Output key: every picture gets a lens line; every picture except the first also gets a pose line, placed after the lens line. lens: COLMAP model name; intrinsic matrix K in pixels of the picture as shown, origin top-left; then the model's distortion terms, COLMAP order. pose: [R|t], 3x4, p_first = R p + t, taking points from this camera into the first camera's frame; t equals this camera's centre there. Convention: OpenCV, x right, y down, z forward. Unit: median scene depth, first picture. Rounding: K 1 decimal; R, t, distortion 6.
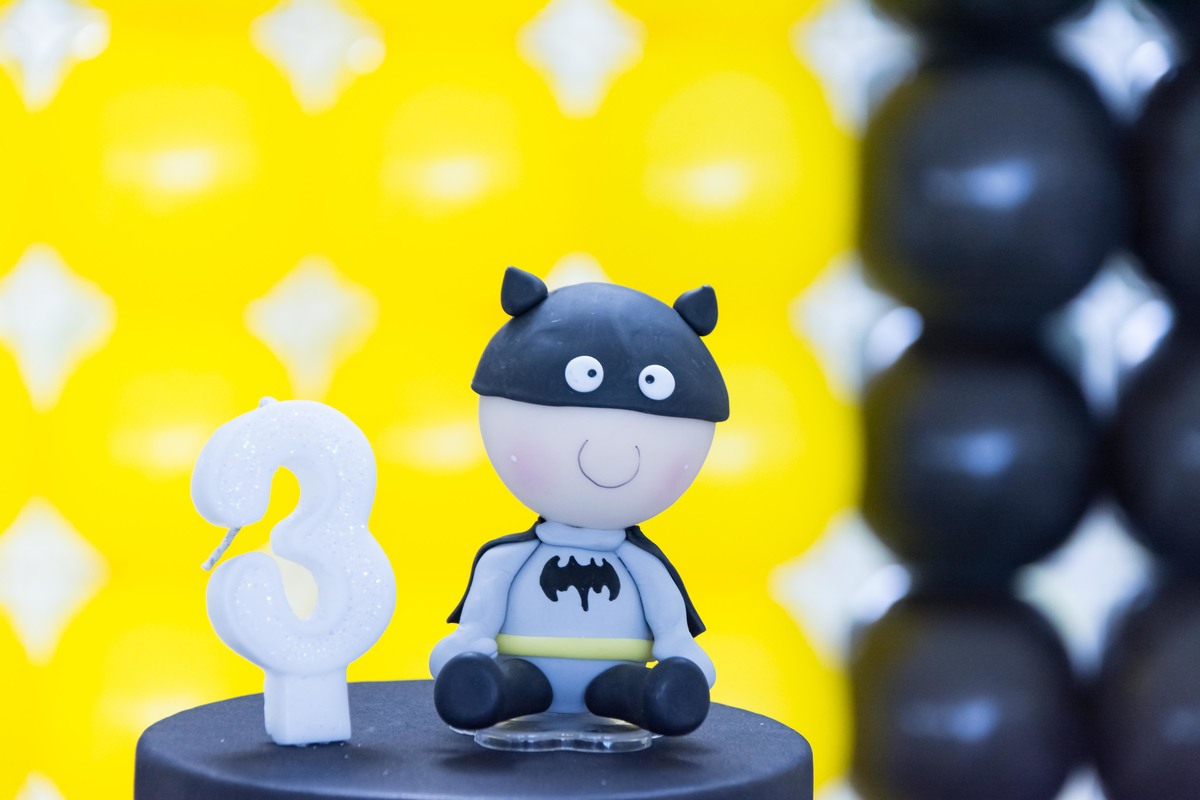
lens RADIAL K [[4629.9, 0, 597.4], [0, 4629.9, 400.5], [0, 0, 1]] dist [1.319936, 0.000000]
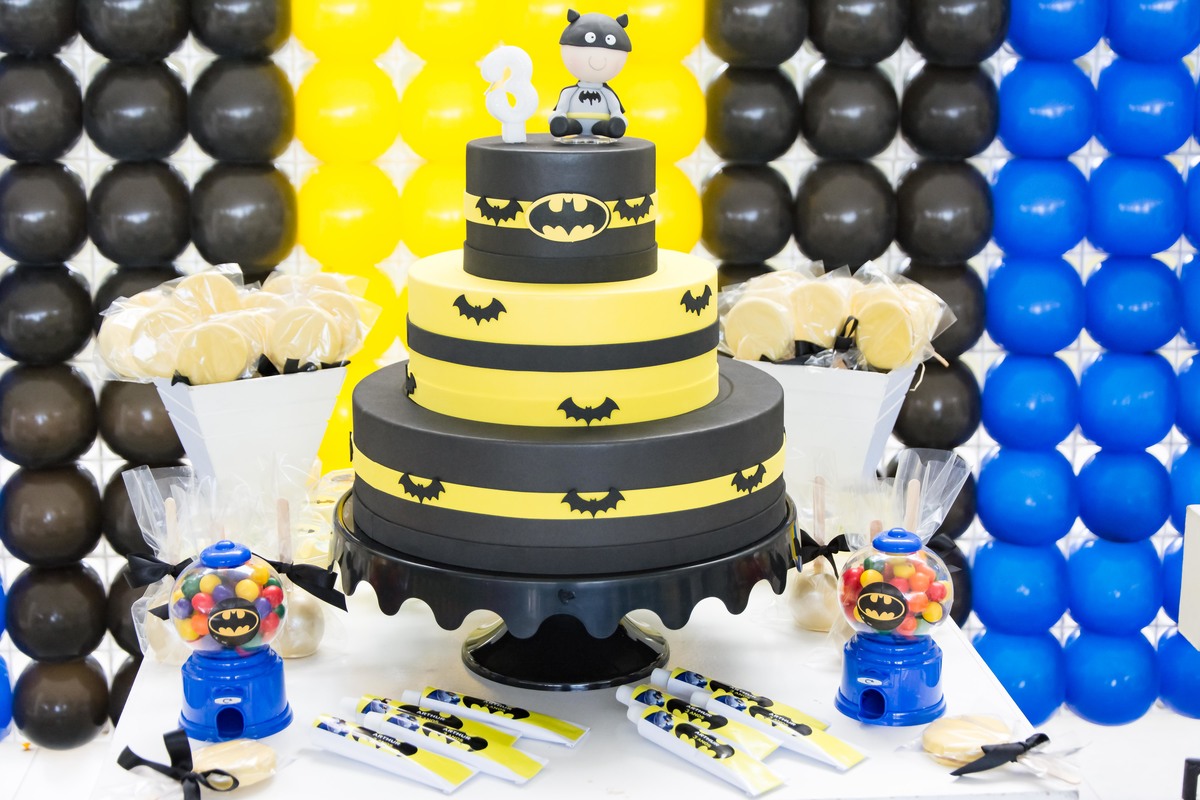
lens RADIAL K [[1975.7, 0, 602.9], [0, 1975.7, 399.7], [0, 0, 1]] dist [-0.059629, 0.000000]
pose [[0.999944, -0.008530, -0.006342, 0.013667], [0.009342, 0.989868, 0.141683, 0.053566], [0.005069, -0.141734, 0.989892, -0.523597]]
